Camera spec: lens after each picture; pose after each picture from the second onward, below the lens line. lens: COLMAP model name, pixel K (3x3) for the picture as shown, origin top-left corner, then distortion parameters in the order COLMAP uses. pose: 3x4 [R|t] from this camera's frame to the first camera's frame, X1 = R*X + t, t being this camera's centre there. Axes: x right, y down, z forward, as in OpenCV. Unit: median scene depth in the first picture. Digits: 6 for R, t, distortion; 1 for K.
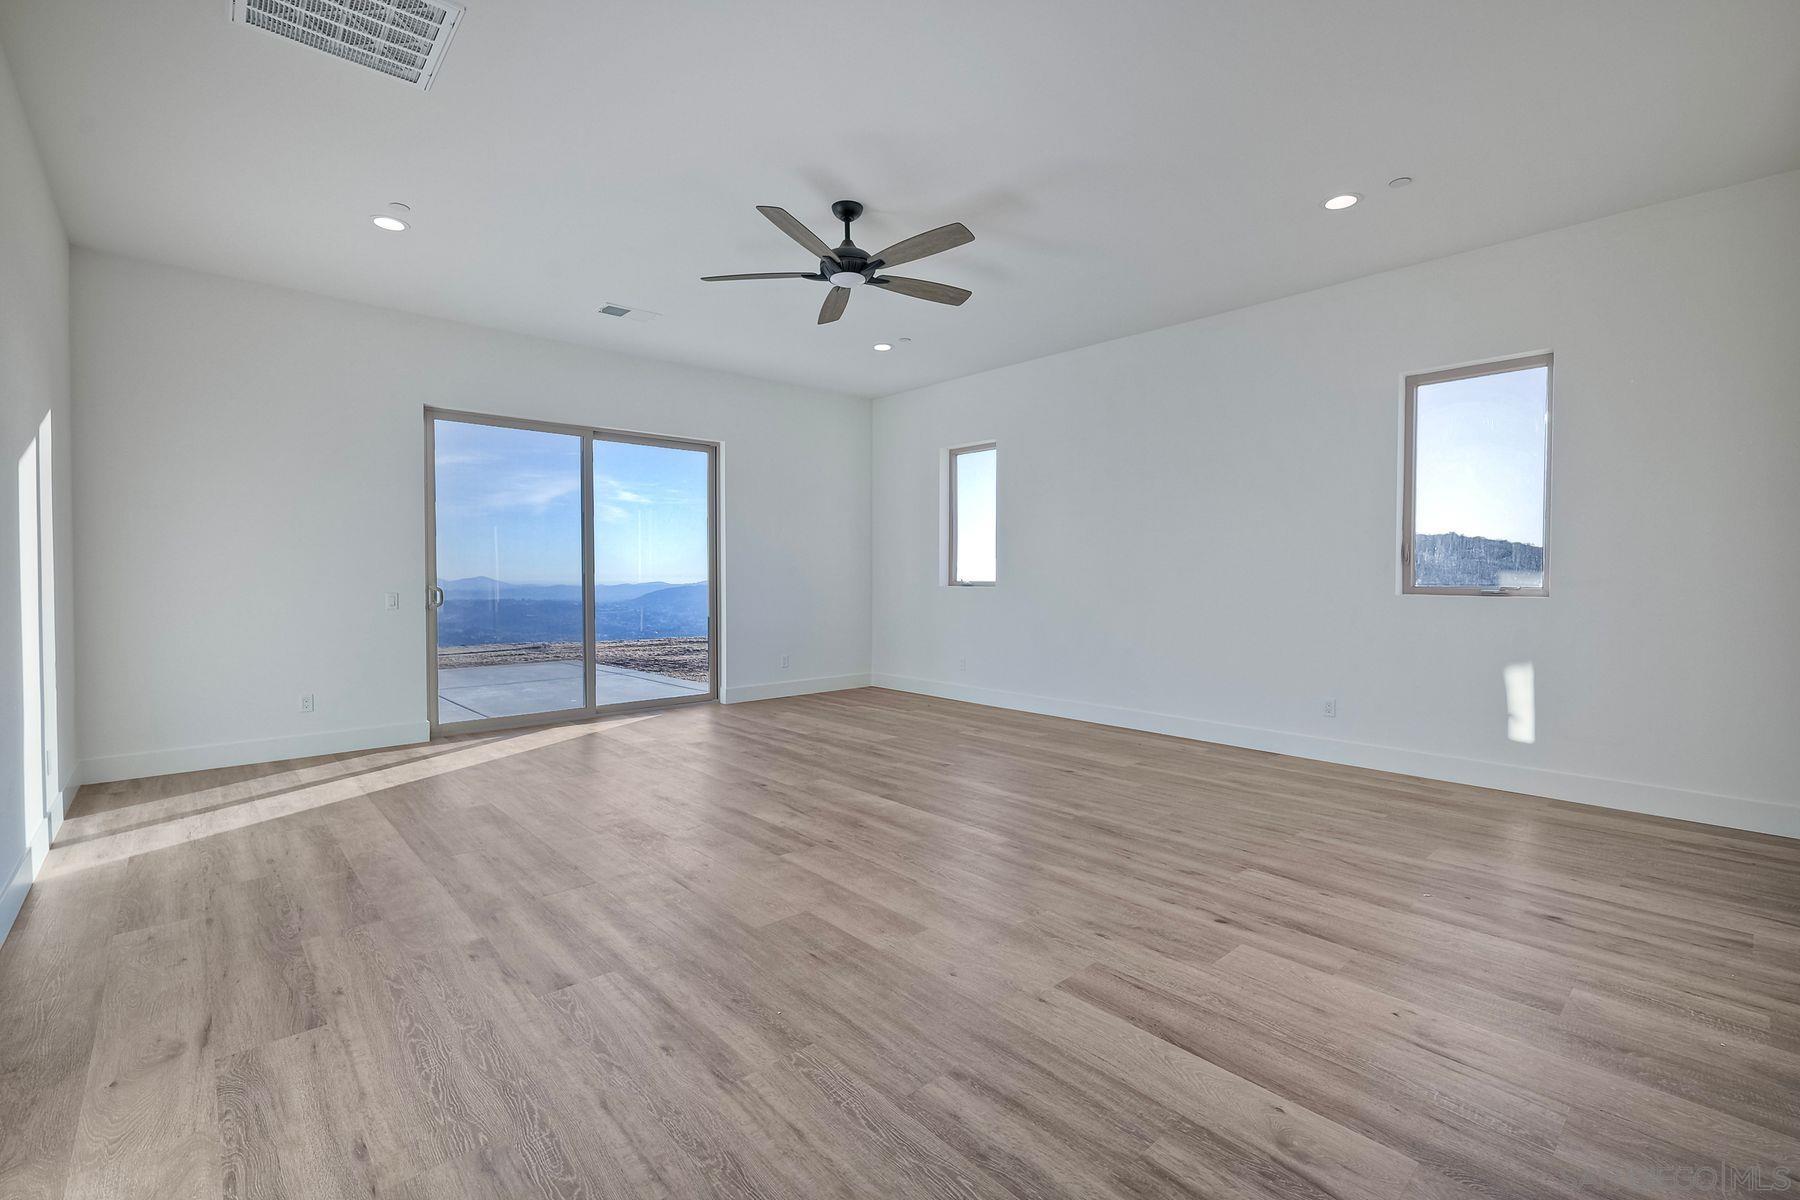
lens RADIAL K [[788.7, 0, 899.2], [0, 788.7, 590.1], [0, 0, 1]] dist [0.002856, -0.000339]
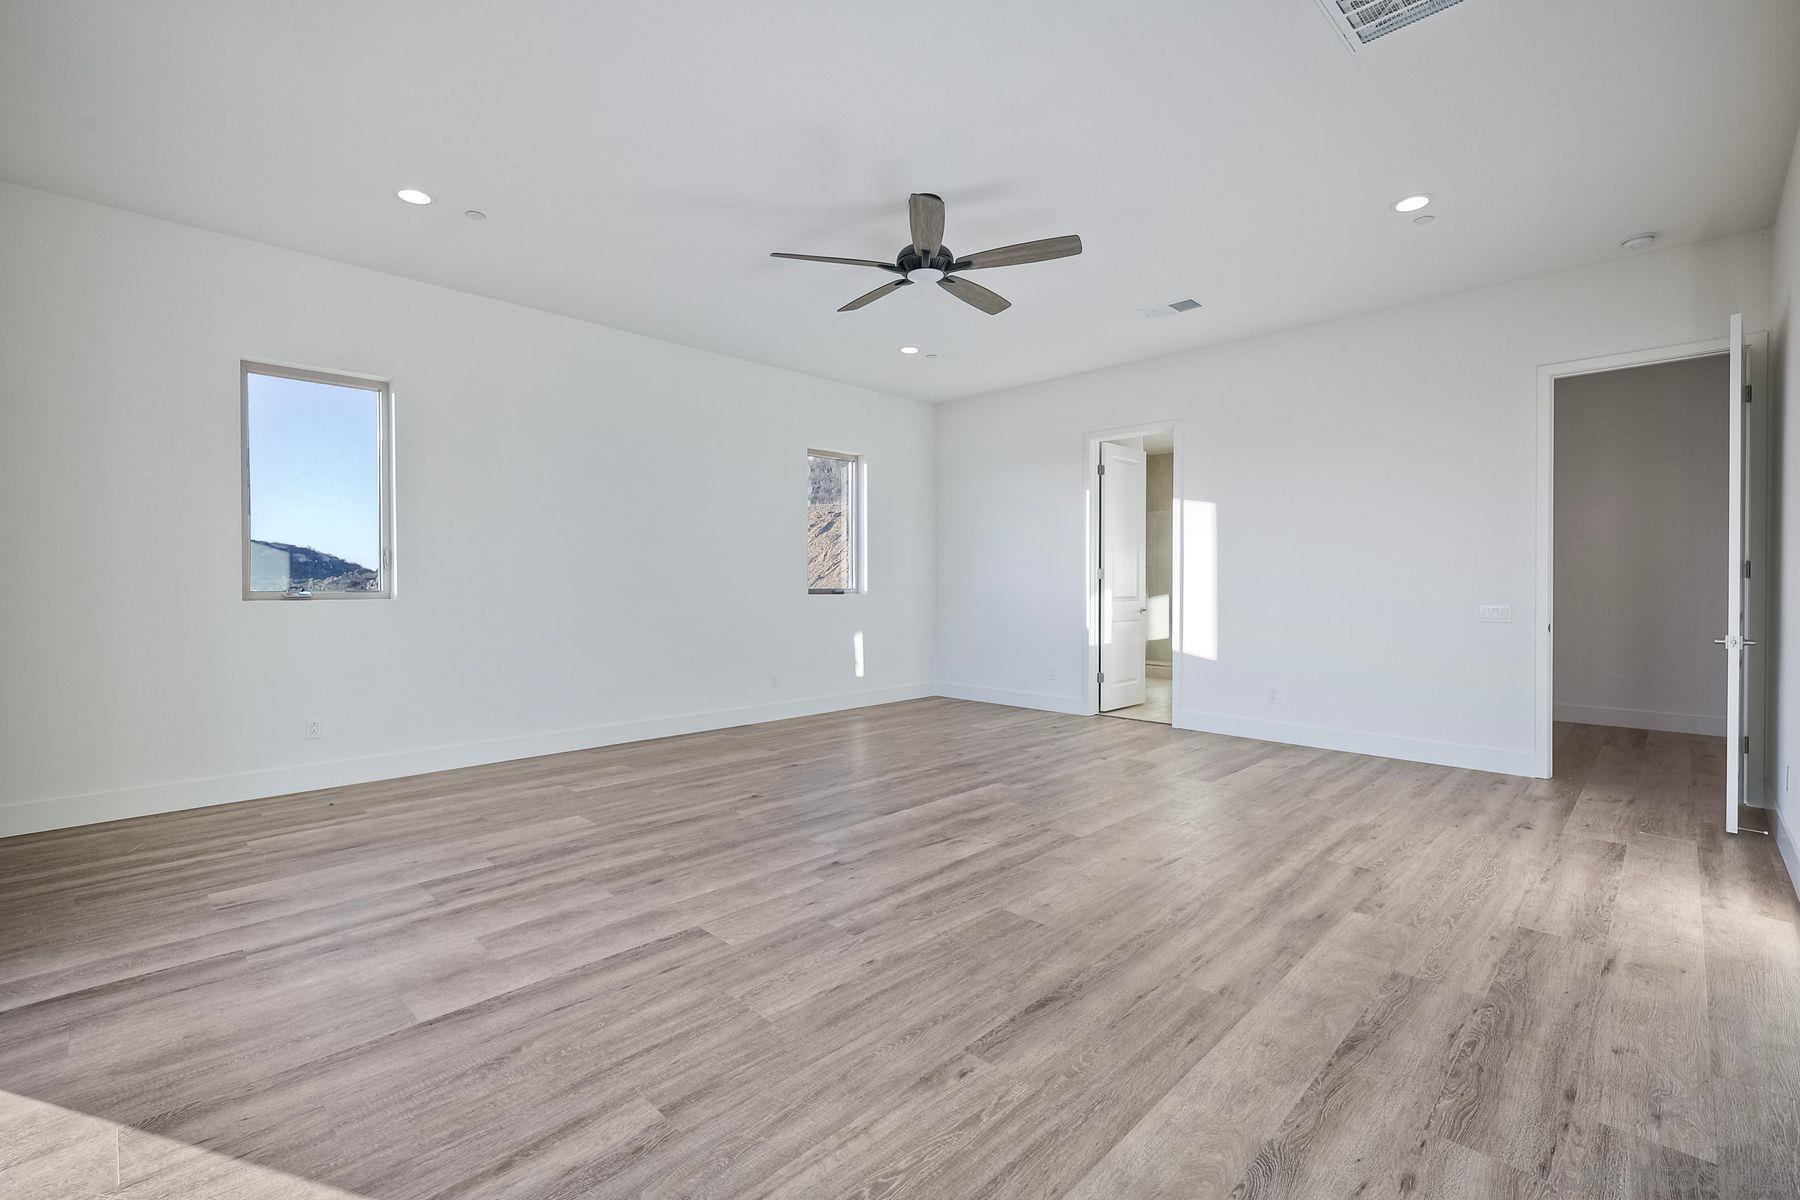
lens RADIAL K [[788.7, 0, 899.2], [0, 788.7, 590.1], [0, 0, 1]] dist [0.002856, -0.000339]
pose [[-0.053868, -0.012403, 0.998471, -1.529034], [0.020966, 0.999688, 0.013549, -0.034965], [-0.998328, 0.021664, -0.053591, 1.617819]]
